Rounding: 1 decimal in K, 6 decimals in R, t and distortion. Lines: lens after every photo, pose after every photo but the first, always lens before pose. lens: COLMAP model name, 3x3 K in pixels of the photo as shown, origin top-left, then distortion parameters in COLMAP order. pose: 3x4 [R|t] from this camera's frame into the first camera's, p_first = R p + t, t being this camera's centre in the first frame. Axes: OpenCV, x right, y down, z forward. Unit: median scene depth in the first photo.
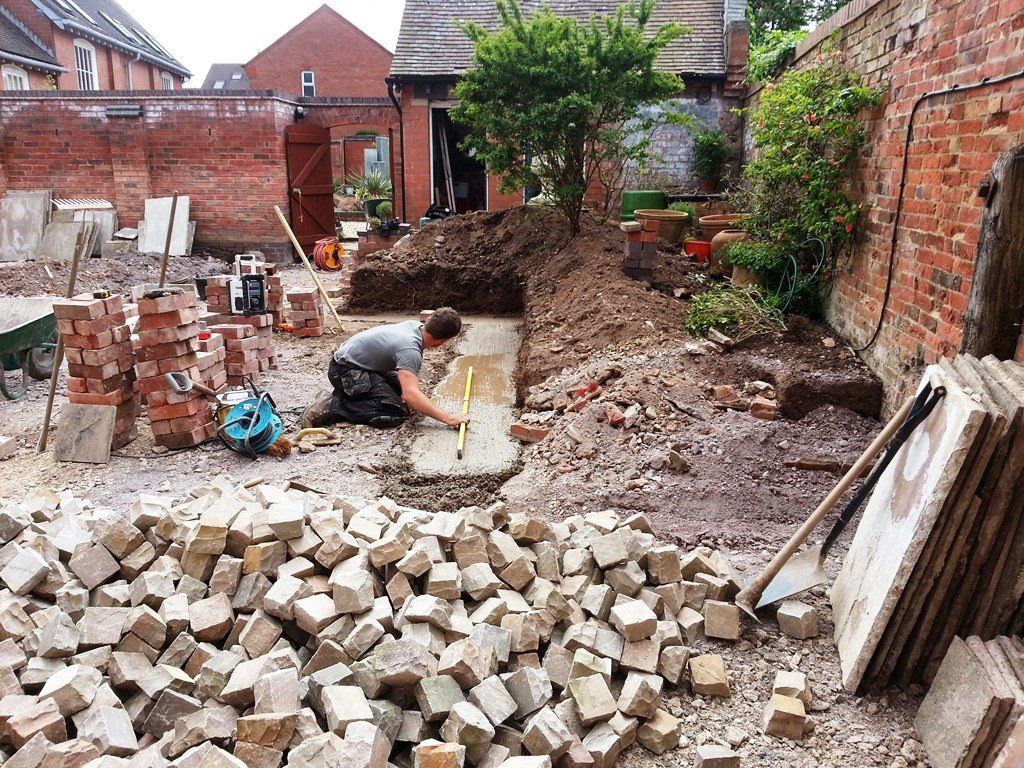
lens RADIAL K [[819.4, 0, 515.1], [0, 819.4, 361.0], [0, 0, 1]] dist [0.071378, -0.108901]
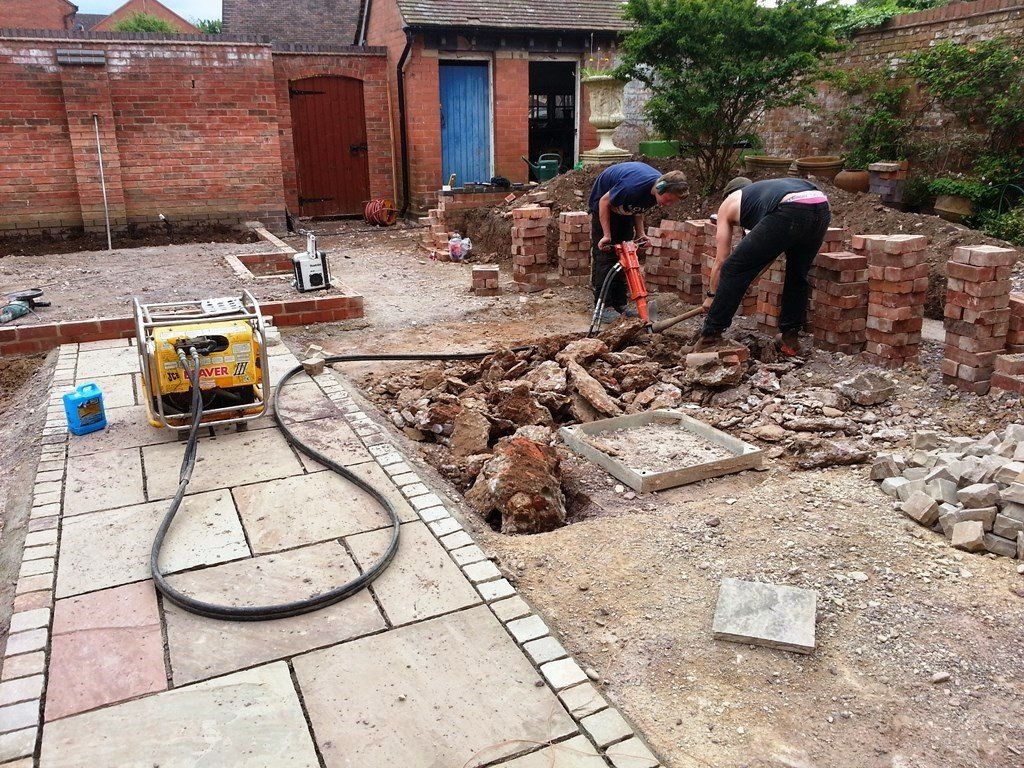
lens RADIAL K [[819.4, 0, 508.8], [0, 819.4, 360.8], [0, 0, 1]] dist [0.071378, -0.108901]
pose [[0.893268, -0.138019, 0.427811, -0.481690], [0.115633, 0.990223, 0.078021, -0.024152], [-0.434397, -0.020225, 0.900494, 0.087883]]
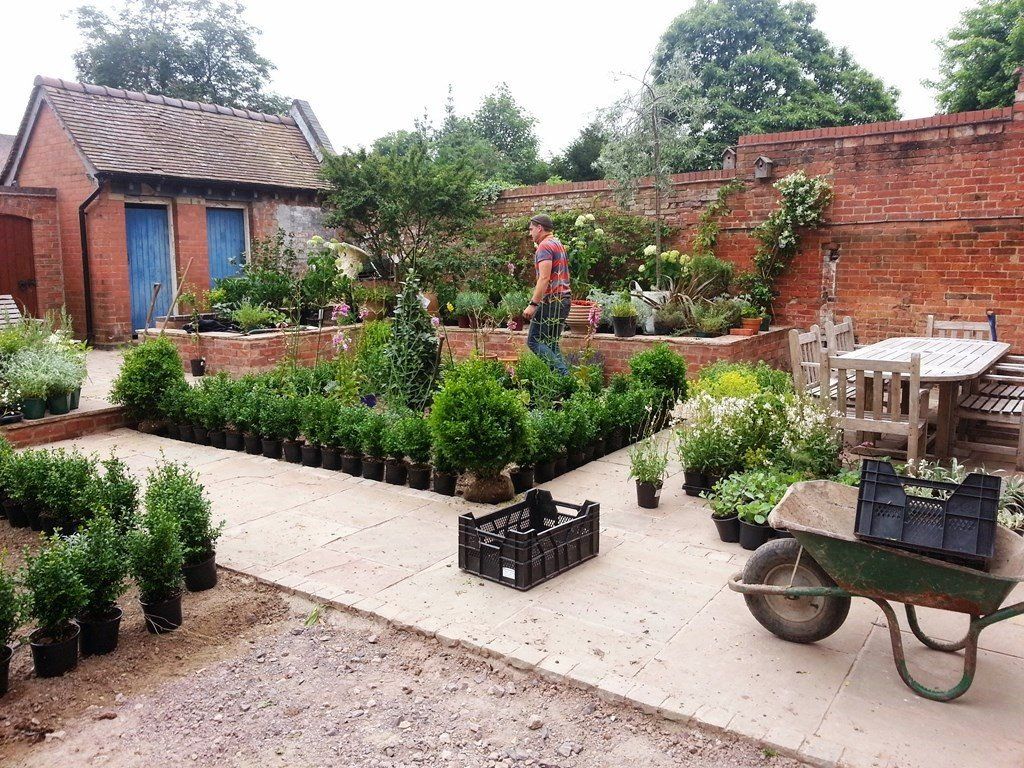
lens RADIAL K [[819.4, 0, 500.5], [0, 819.4, 363.4], [0, 0, 1]] dist [0.071378, -0.108901]
pose [[0.531563, -0.115493, 0.839108, -0.732947], [0.201265, 0.979509, 0.007319, -0.021718], [-0.822760, 0.164992, 0.543916, 0.077815]]
